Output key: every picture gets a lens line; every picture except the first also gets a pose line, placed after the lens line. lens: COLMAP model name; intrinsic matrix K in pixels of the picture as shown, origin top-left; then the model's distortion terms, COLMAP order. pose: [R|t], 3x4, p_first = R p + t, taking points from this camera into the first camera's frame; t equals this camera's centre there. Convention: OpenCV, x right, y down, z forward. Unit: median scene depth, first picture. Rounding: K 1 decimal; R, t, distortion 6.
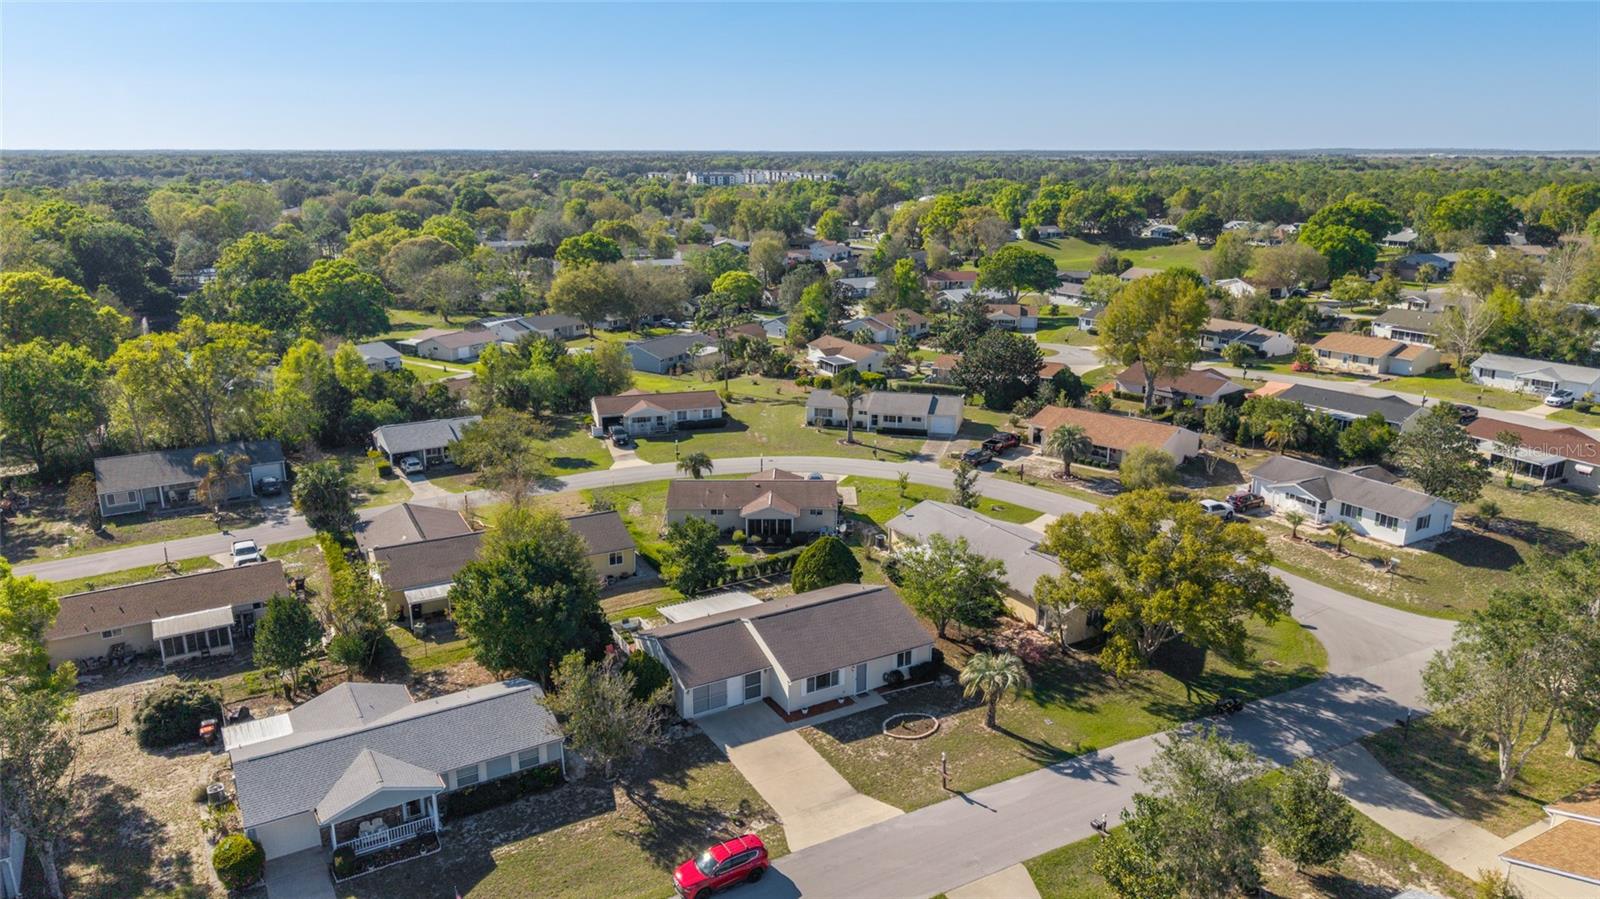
lens RADIAL K [[1064.9, 0, 802.9], [0, 1064.9, 461.8], [0, 0, 1]] dist [0.046947, -0.053095]
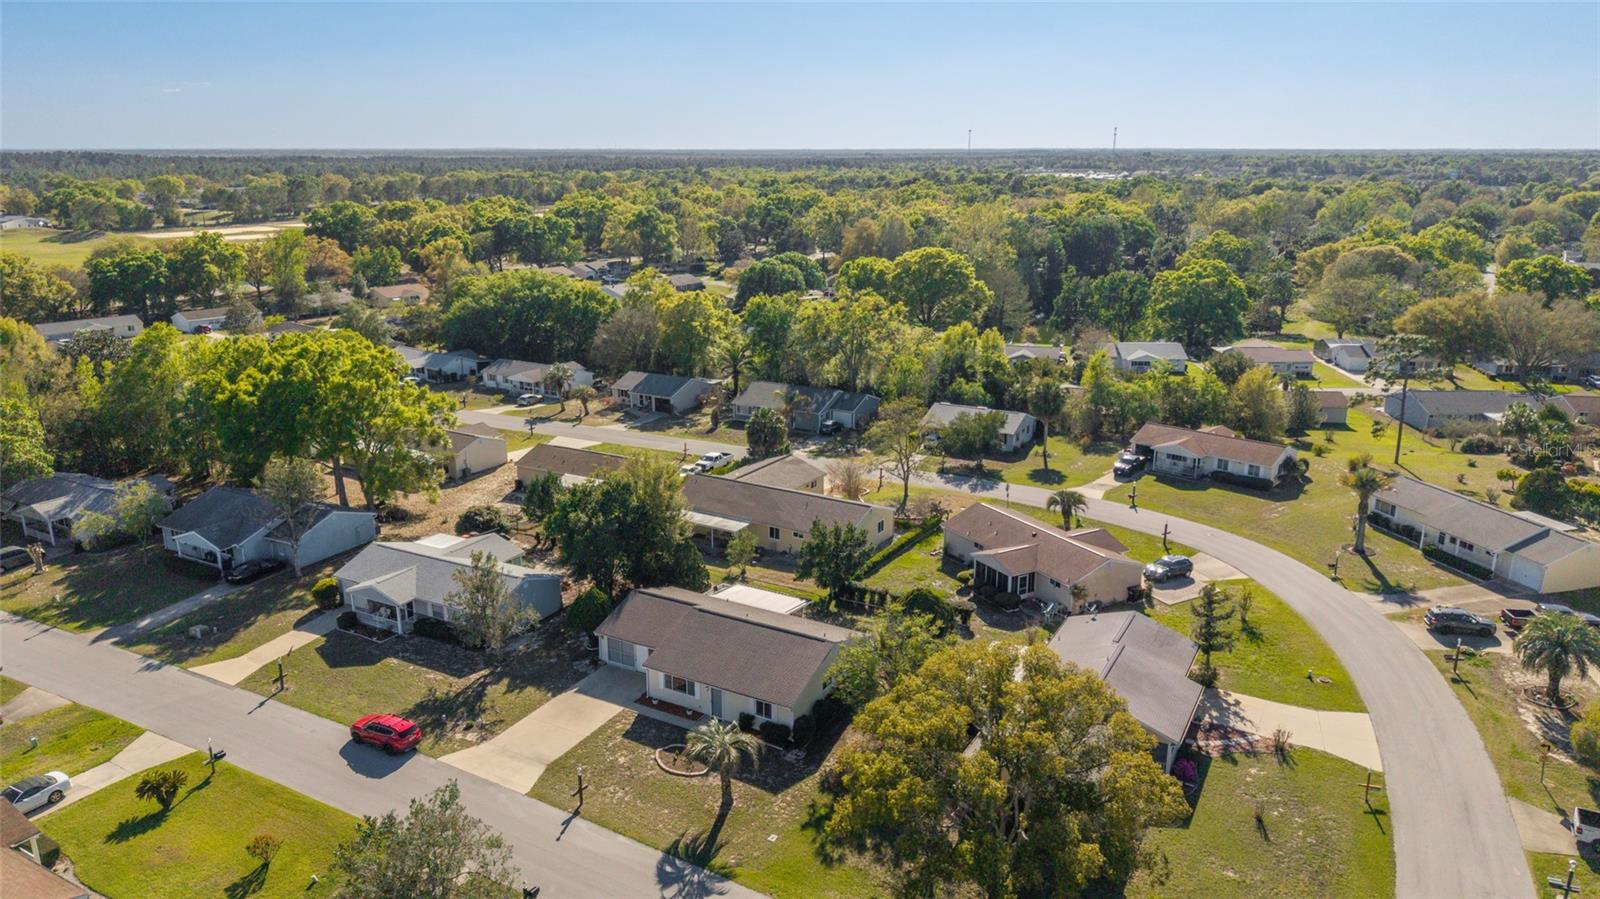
lens RADIAL K [[1064.9, 0, 806.7], [0, 1064.9, 462.6], [0, 0, 1]] dist [0.046947, -0.053095]
pose [[0.509827, 0.243138, -0.825203, 0.448878], [-0.242026, 0.961024, 0.133628, -0.083889], [0.825530, 0.131594, 0.548802, 0.267076]]
